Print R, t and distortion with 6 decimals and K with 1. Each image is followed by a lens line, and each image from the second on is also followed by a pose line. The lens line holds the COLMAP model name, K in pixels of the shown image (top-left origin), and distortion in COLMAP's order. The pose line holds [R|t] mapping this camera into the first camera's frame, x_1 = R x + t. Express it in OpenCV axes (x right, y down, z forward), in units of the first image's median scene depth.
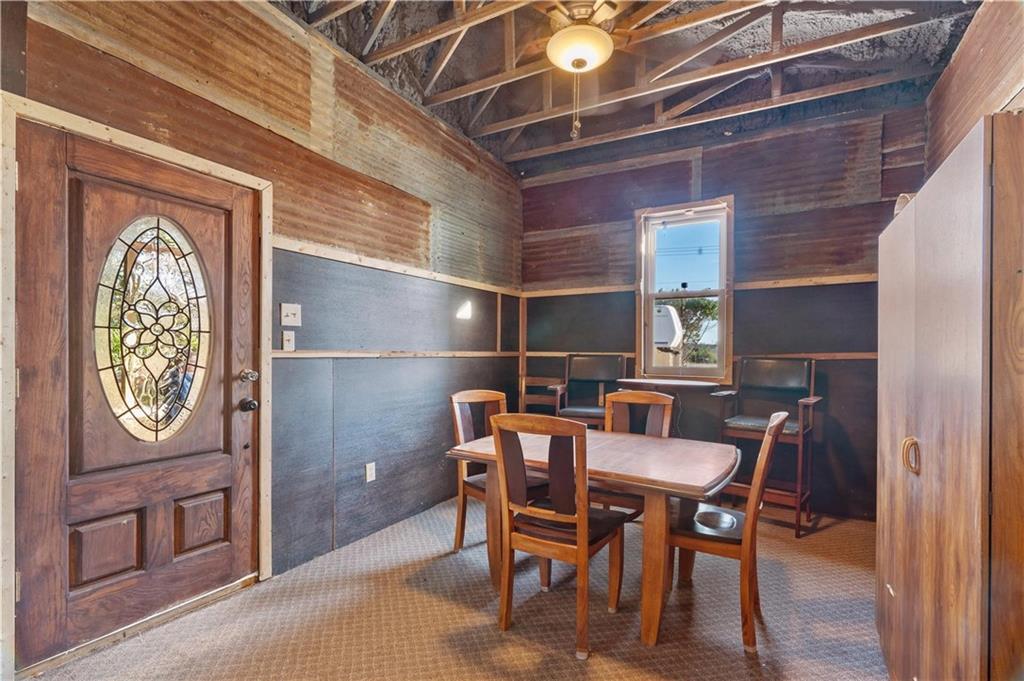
lens RADIAL K [[477.8, 0, 512.4], [0, 477.8, 355.2], [0, 0, 1]] dist [-0.001246, 0.000347]
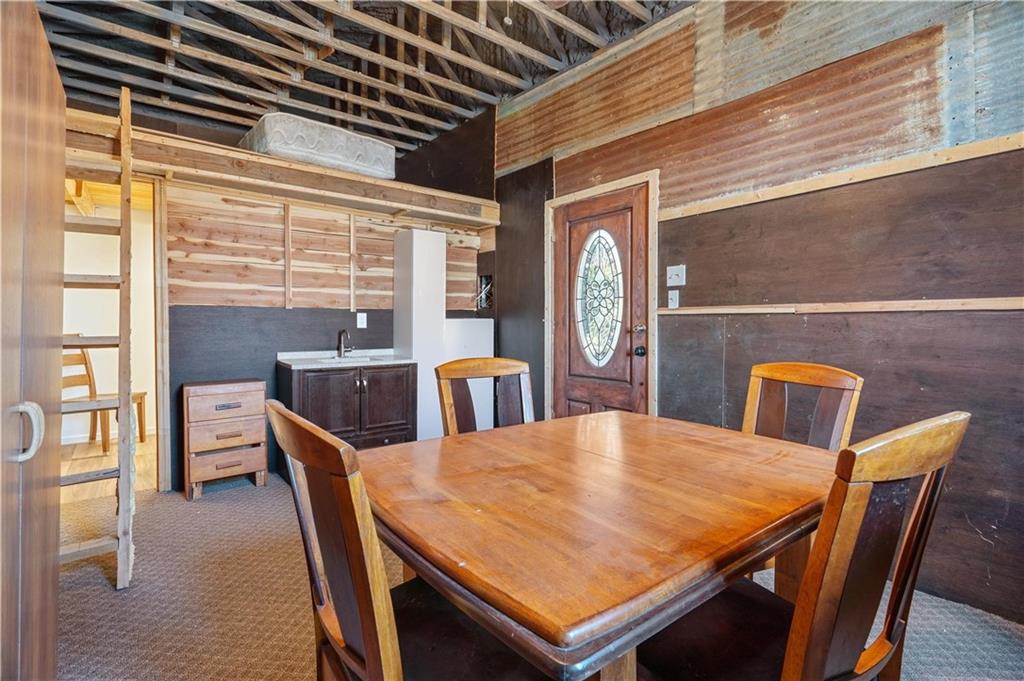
lens RADIAL K [[470.1, 0, 513.5], [0, 470.1, 321.6], [0, 0, 1]] dist [-0.002592, -0.000035]
pose [[-0.377475, -0.019759, -0.925809, 0.721487], [-0.016614, 0.999756, -0.014564, 0.046395], [0.925871, 0.009884, -0.377711, 1.119255]]
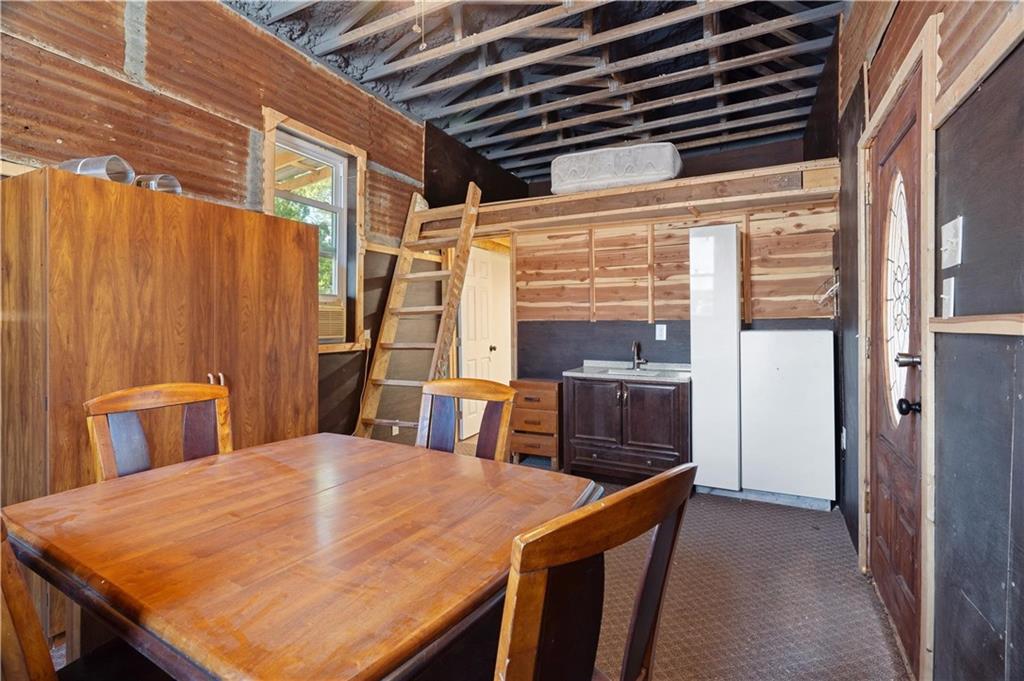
lens RADIAL K [[470.1, 0, 513.5], [0, 470.1, 321.6], [0, 0, 1]] dist [-0.002592, -0.000035]
pose [[-0.999496, -0.018173, -0.026023, -0.011233], [-0.018226, 0.999832, 0.001777, 0.000577], [0.025986, 0.002250, -0.999660, 1.536286]]
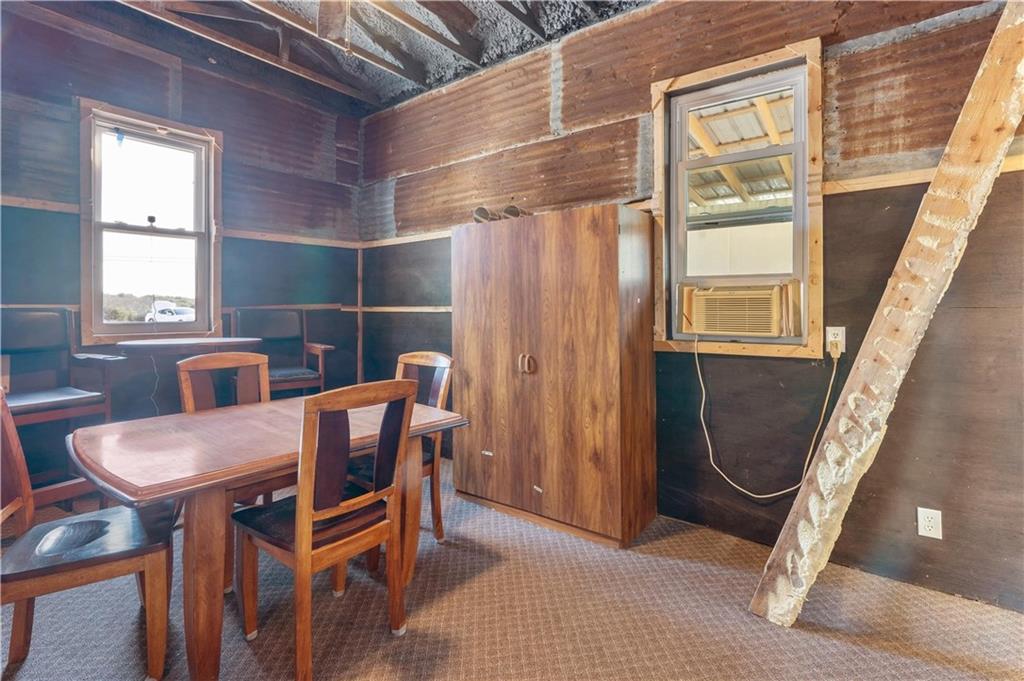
lens RADIAL K [[480.3, 0, 512.9], [0, 480.3, 302.1], [0, 0, 1]] dist [-0.001044, -0.000164]
pose [[0.142444, 0.001528, 0.989802, -0.582357], [0.002810, 0.999994, -0.001948, -0.009042], [-0.989799, 0.003059, 0.142439, 0.499233]]
